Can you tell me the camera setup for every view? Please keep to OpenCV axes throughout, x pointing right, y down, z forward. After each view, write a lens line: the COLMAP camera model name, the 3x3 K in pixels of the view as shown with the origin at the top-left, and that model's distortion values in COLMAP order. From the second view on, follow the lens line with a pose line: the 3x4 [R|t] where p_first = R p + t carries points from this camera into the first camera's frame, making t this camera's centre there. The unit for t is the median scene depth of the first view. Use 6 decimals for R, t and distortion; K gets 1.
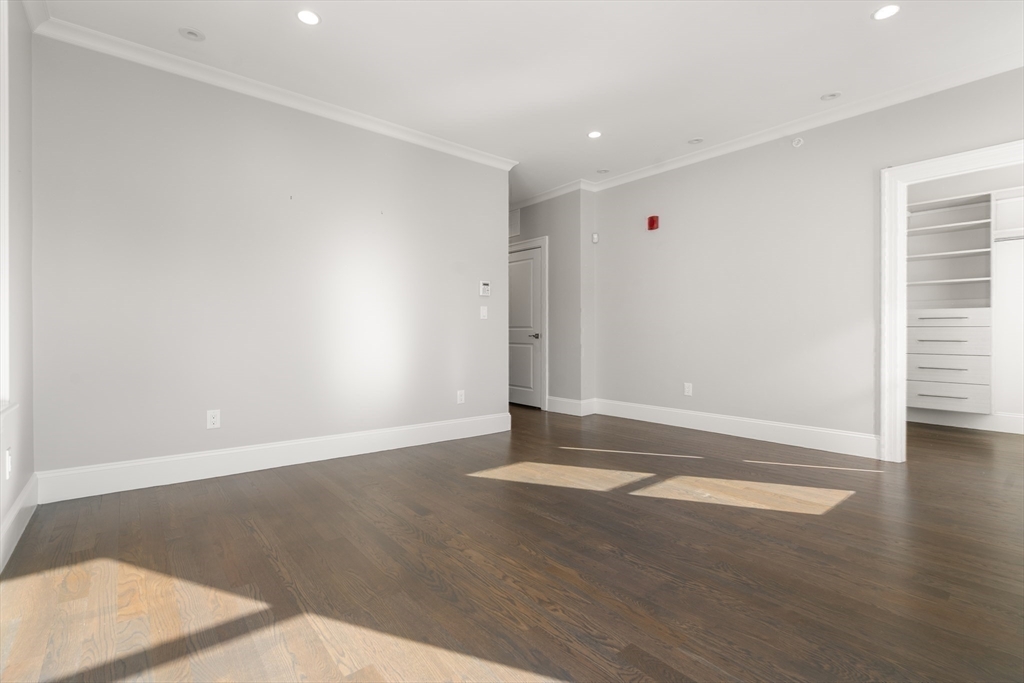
lens RADIAL K [[472.1, 0, 509.0], [0, 472.1, 337.5], [0, 0, 1]] dist [-0.002122, -0.001181]
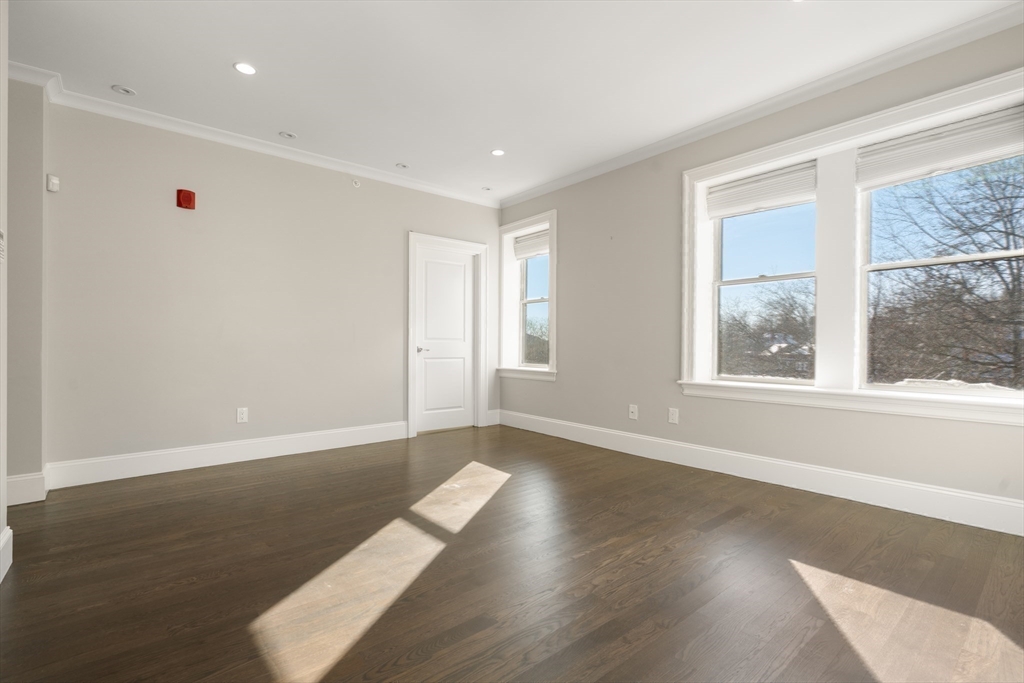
lens RADIAL K [[472.1, 0, 509.0], [0, 472.1, 345.1], [0, 0, 1]] dist [-0.002122, -0.001181]
pose [[-0.009740, 0.003626, 0.999946, -1.118032], [0.011706, 0.999925, -0.003512, -0.013435], [-0.999884, 0.011671, -0.009782, 1.294558]]
